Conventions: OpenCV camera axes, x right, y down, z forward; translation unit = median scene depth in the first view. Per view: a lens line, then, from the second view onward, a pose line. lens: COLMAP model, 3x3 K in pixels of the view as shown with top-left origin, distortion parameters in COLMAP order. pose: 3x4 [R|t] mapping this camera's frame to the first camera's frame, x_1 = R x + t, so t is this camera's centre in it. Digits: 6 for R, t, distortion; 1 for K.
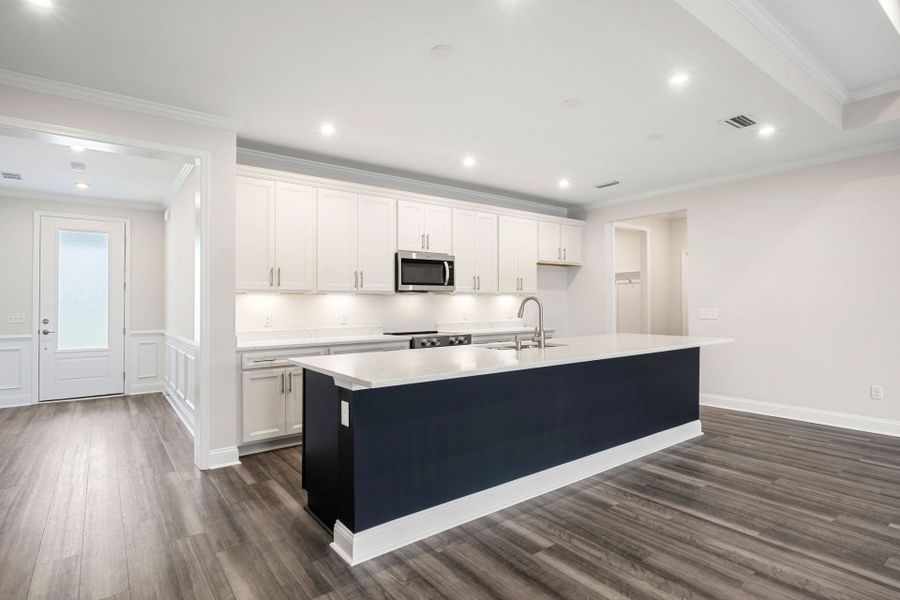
lens RADIAL K [[462.1, 0, 452.4], [0, 462.1, 296.8], [0, 0, 1]] dist [-0.001541, -0.000185]
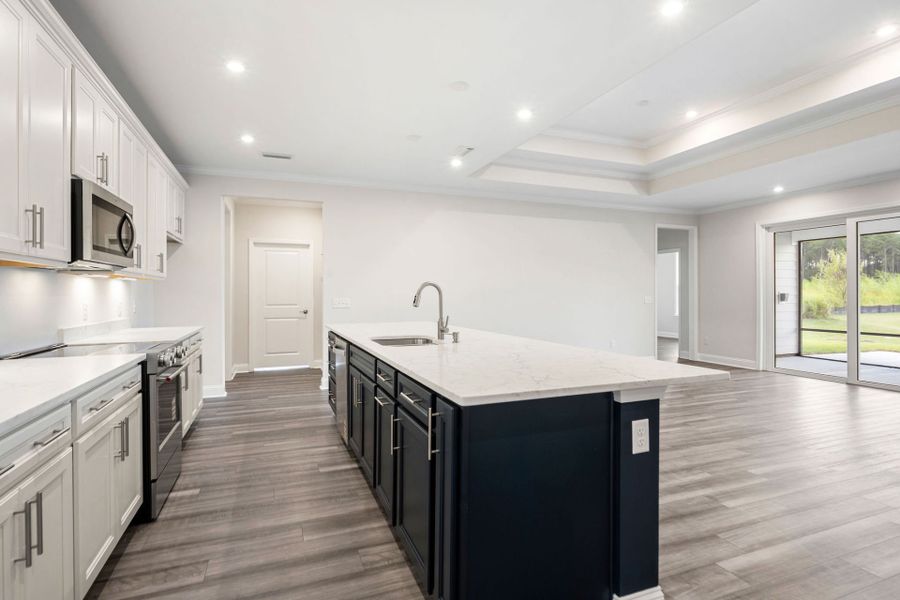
lens RADIAL K [[462.1, 0, 452.4], [0, 462.1, 296.8], [0, 0, 1]] dist [-0.001541, -0.000185]
pose [[0.272803, 0.001465, 0.962069, -0.612190], [-0.015408, 0.999877, 0.002846, 0.022413], [-0.961946, -0.015600, 0.272793, 0.661776]]
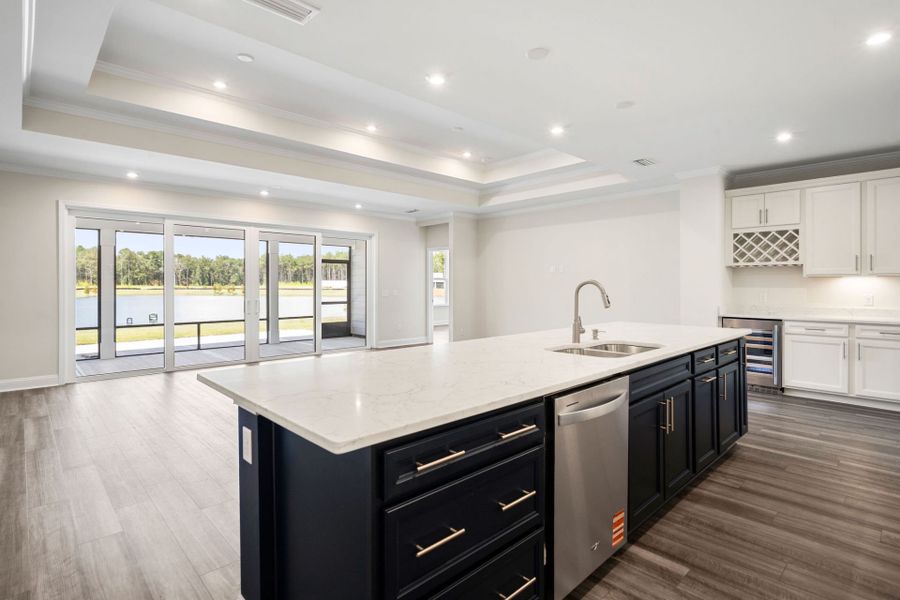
lens RADIAL K [[446.3, 0, 459.7], [0, 446.3, 286.0], [0, 0, 1]] dist [0.001701, 0.000310]
pose [[-0.992770, 0.007747, -0.119780, 0.439903], [0.009477, 0.999859, -0.013880, 0.016245], [0.119655, -0.014914, -0.992703, 1.596366]]
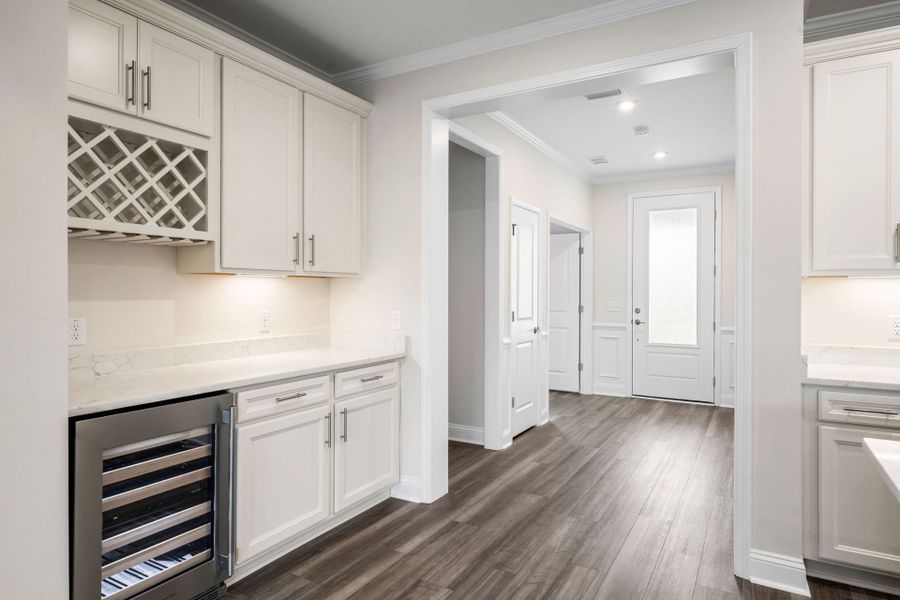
lens RADIAL K [[533.2, 0, 451.3], [0, 533.2, 291.3], [0, 0, 1]] dist [-0.008057, -0.001411]
pose [[0.387936, 0.008578, -0.921646, -0.053539], [0.007549, 0.999894, 0.012484, -0.003137], [0.921655, -0.011800, 0.387830, 0.370146]]
